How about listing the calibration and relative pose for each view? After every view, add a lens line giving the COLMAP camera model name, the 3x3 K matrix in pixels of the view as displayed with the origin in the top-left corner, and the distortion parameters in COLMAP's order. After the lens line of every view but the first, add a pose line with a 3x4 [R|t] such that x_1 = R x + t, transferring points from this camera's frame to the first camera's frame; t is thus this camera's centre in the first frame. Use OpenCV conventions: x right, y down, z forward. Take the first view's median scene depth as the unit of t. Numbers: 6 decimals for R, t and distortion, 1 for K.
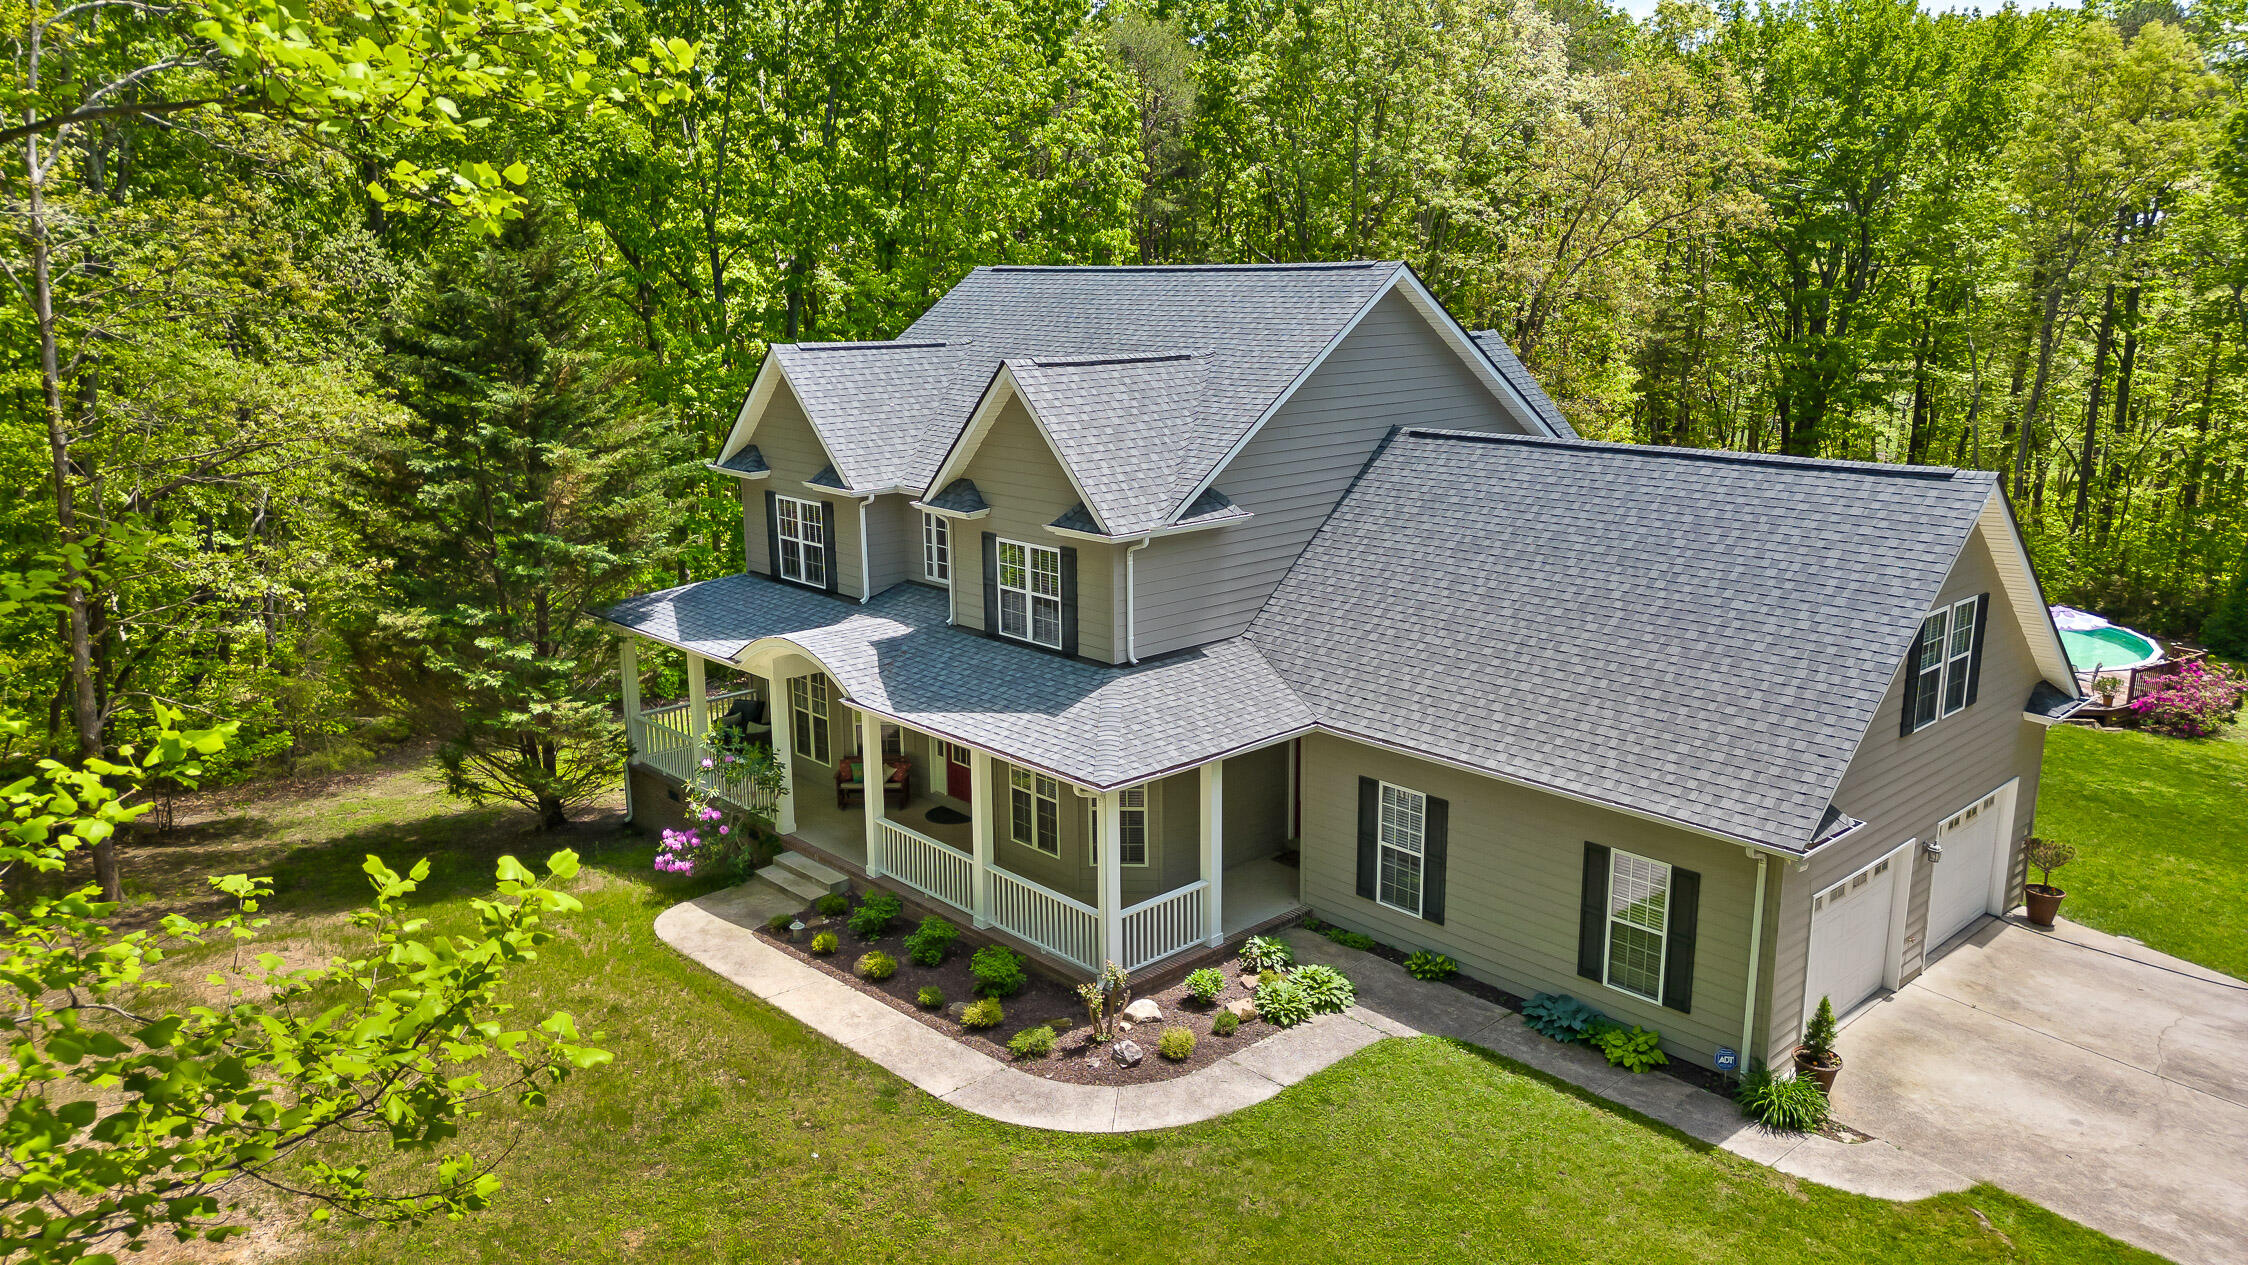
lens RADIAL K [[1581.3, 0, 1165.2], [0, 1581.3, 635.7], [0, 0, 1]] dist [0.062054, -0.087151]
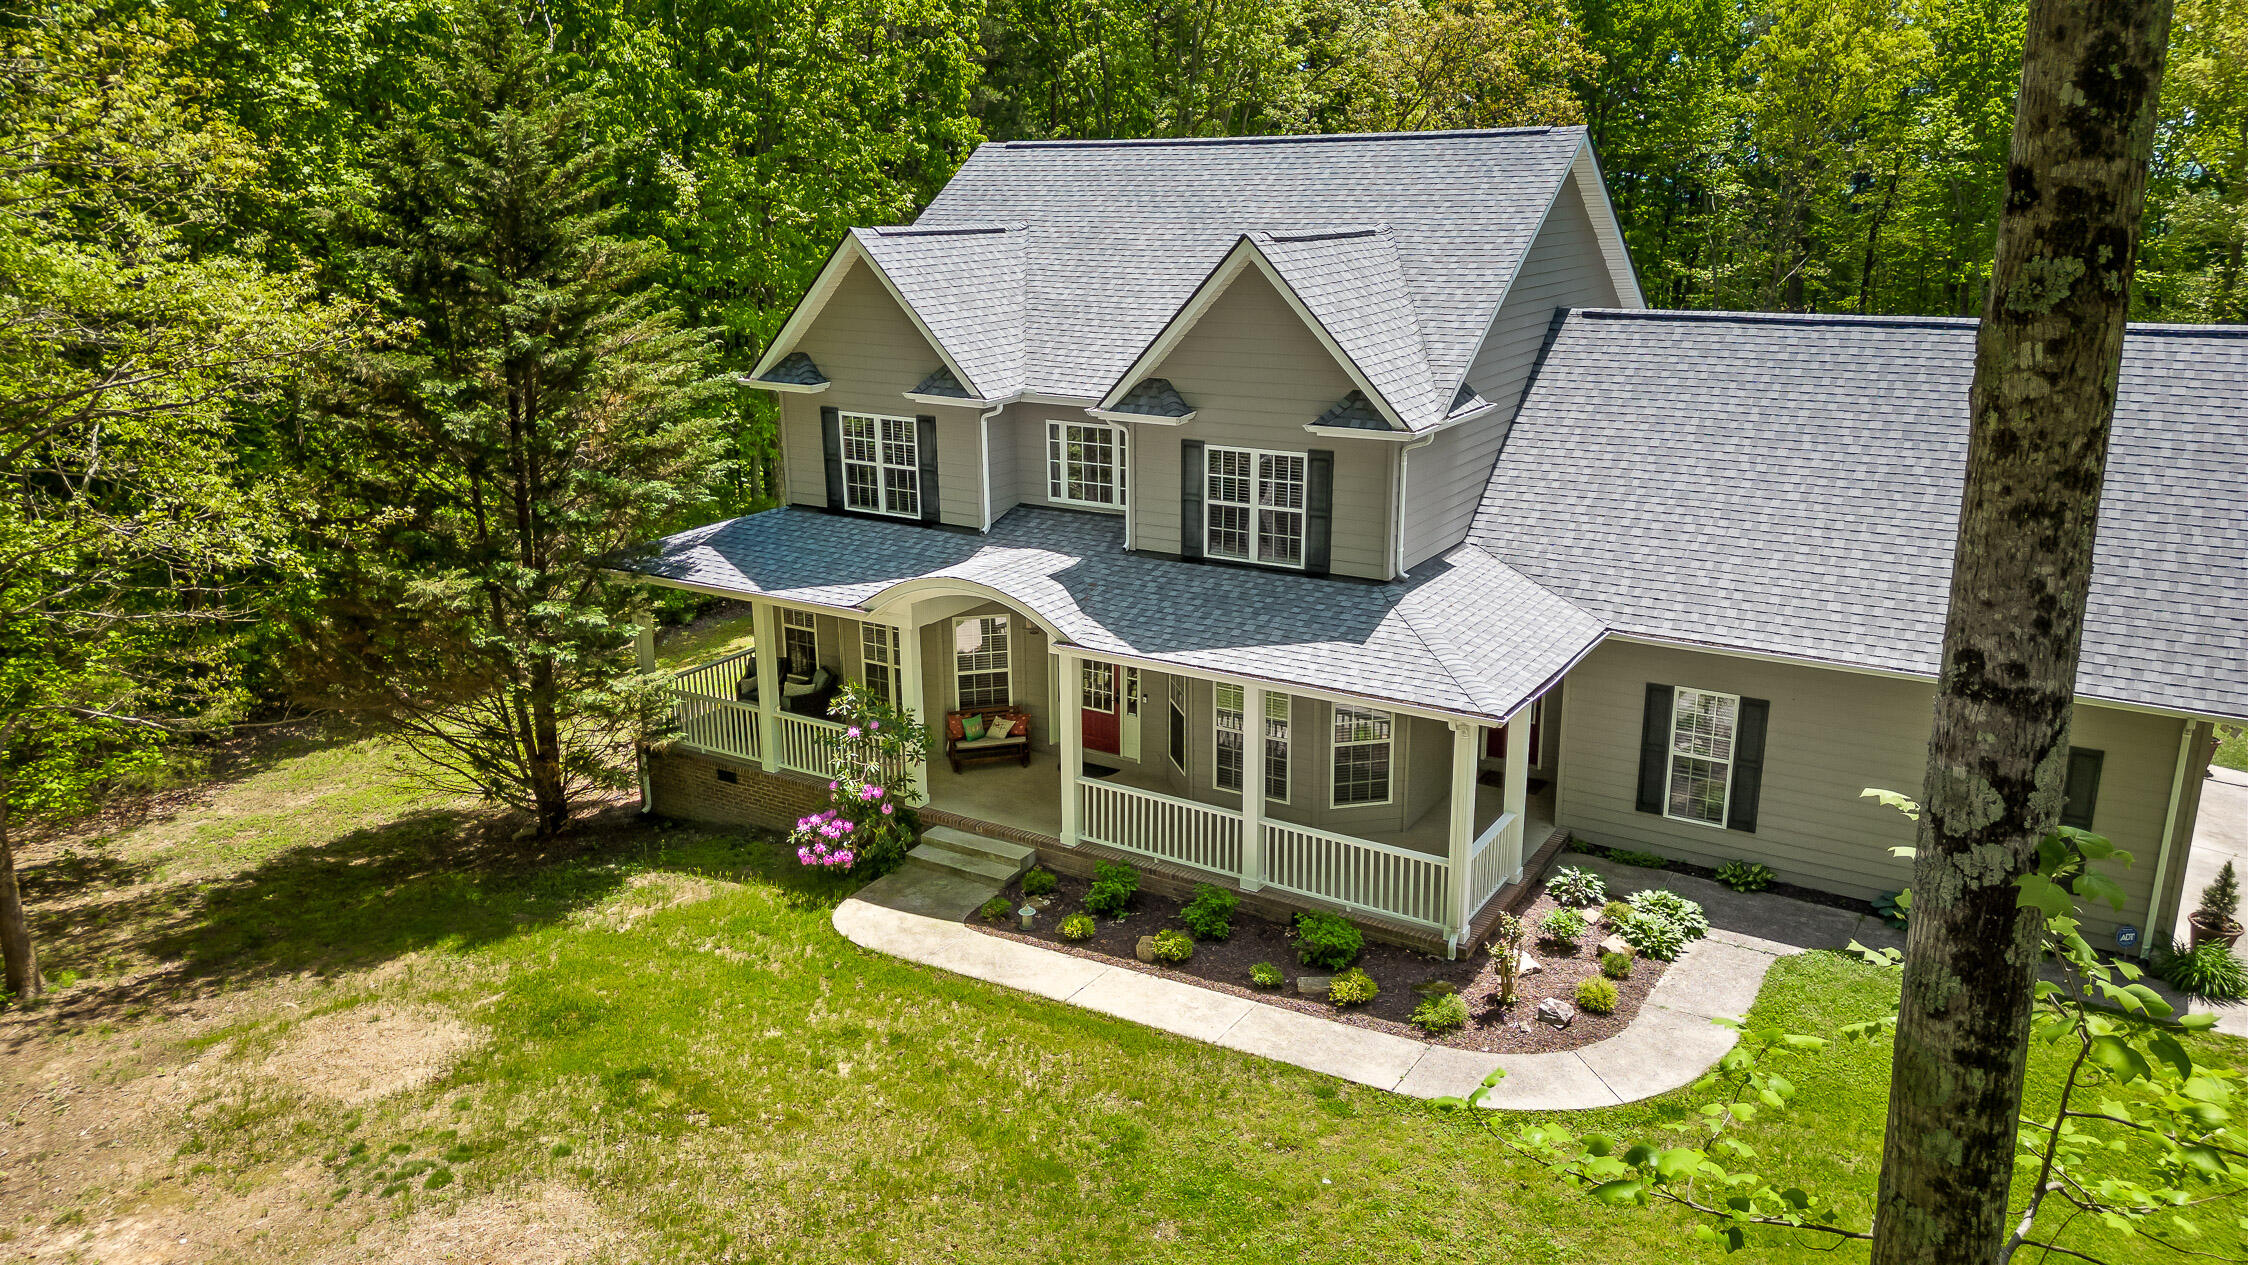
lens RADIAL K [[1581.3, 0, 1165.2], [0, 1581.3, 635.7], [0, 0, 1]] dist [0.062054, -0.087151]
pose [[0.966409, -0.073767, 0.246194, -0.365536], [0.061727, 0.996505, 0.056281, -0.008279], [-0.249485, -0.039194, 0.967585, 0.169055]]
